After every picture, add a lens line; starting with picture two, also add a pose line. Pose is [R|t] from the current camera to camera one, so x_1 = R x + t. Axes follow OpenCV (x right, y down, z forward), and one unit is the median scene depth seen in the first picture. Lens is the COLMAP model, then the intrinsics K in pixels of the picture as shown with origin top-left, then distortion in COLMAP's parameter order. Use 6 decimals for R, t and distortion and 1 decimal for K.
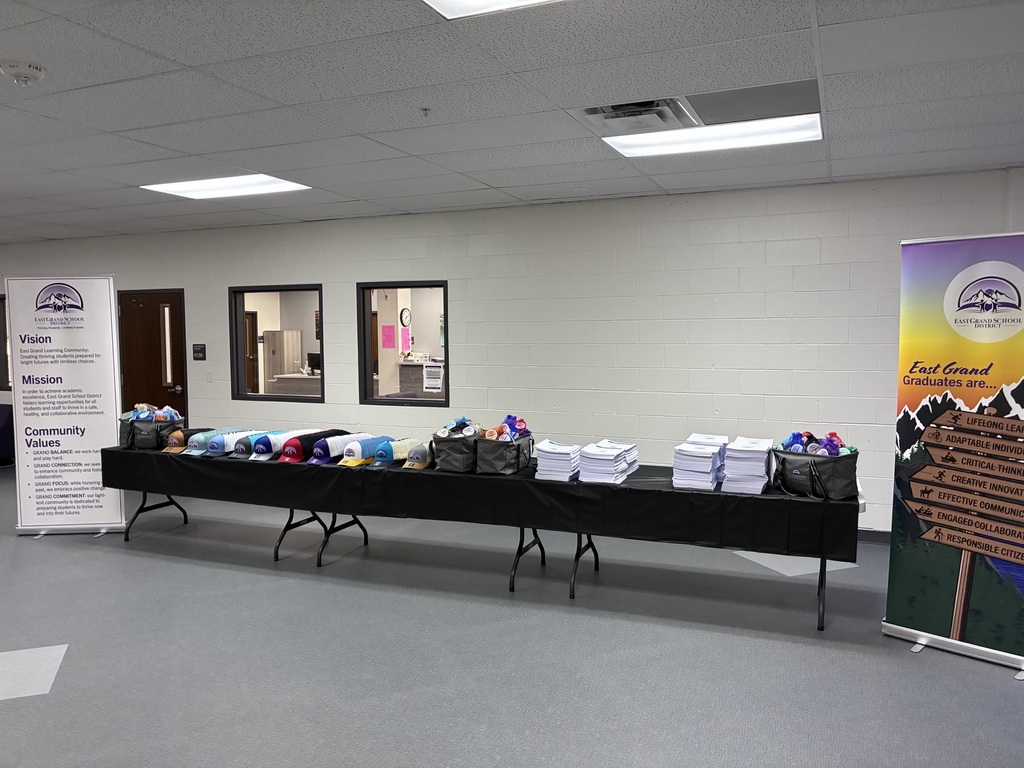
lens RADIAL K [[780.1, 0, 512.0], [0, 780.1, 384.0], [0, 0, 1]] dist [0.008420, 0.010772]
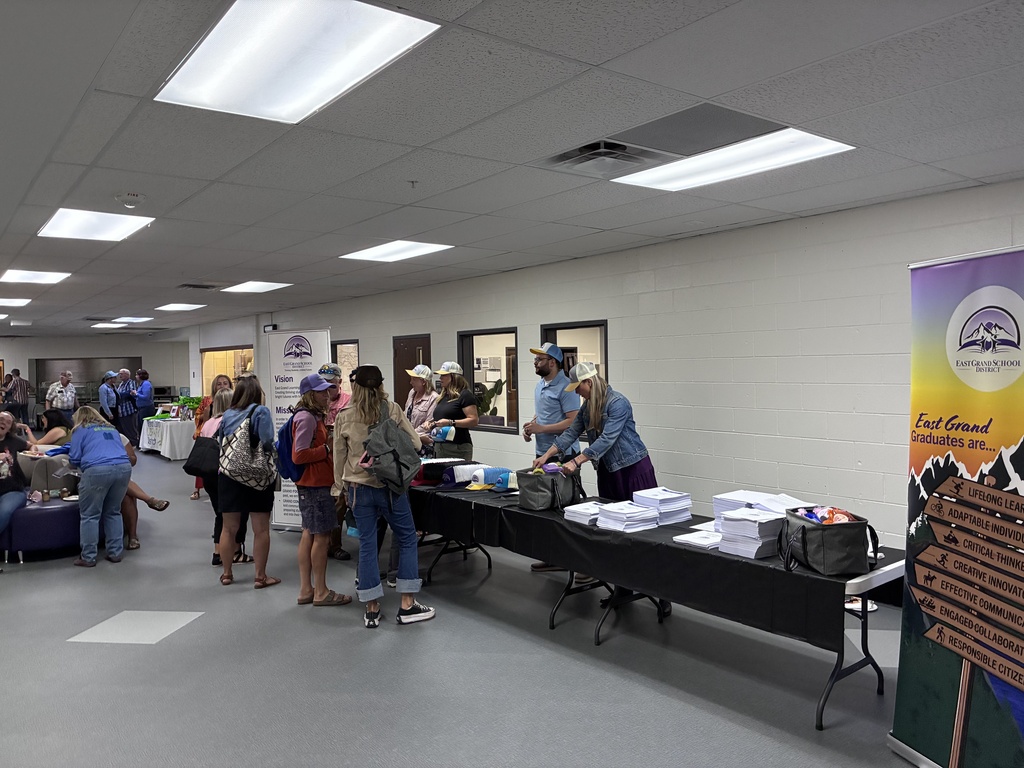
lens RADIAL K [[781.8, 0, 512.0], [0, 781.8, 384.0], [0, 0, 1]] dist [0.003501, -0.008886]
pose [[0.866776, 0.002766, -0.498690, 0.566860], [-0.021052, 0.999296, -0.031048, -0.025653], [0.498253, 0.037410, 0.866224, 0.098242]]
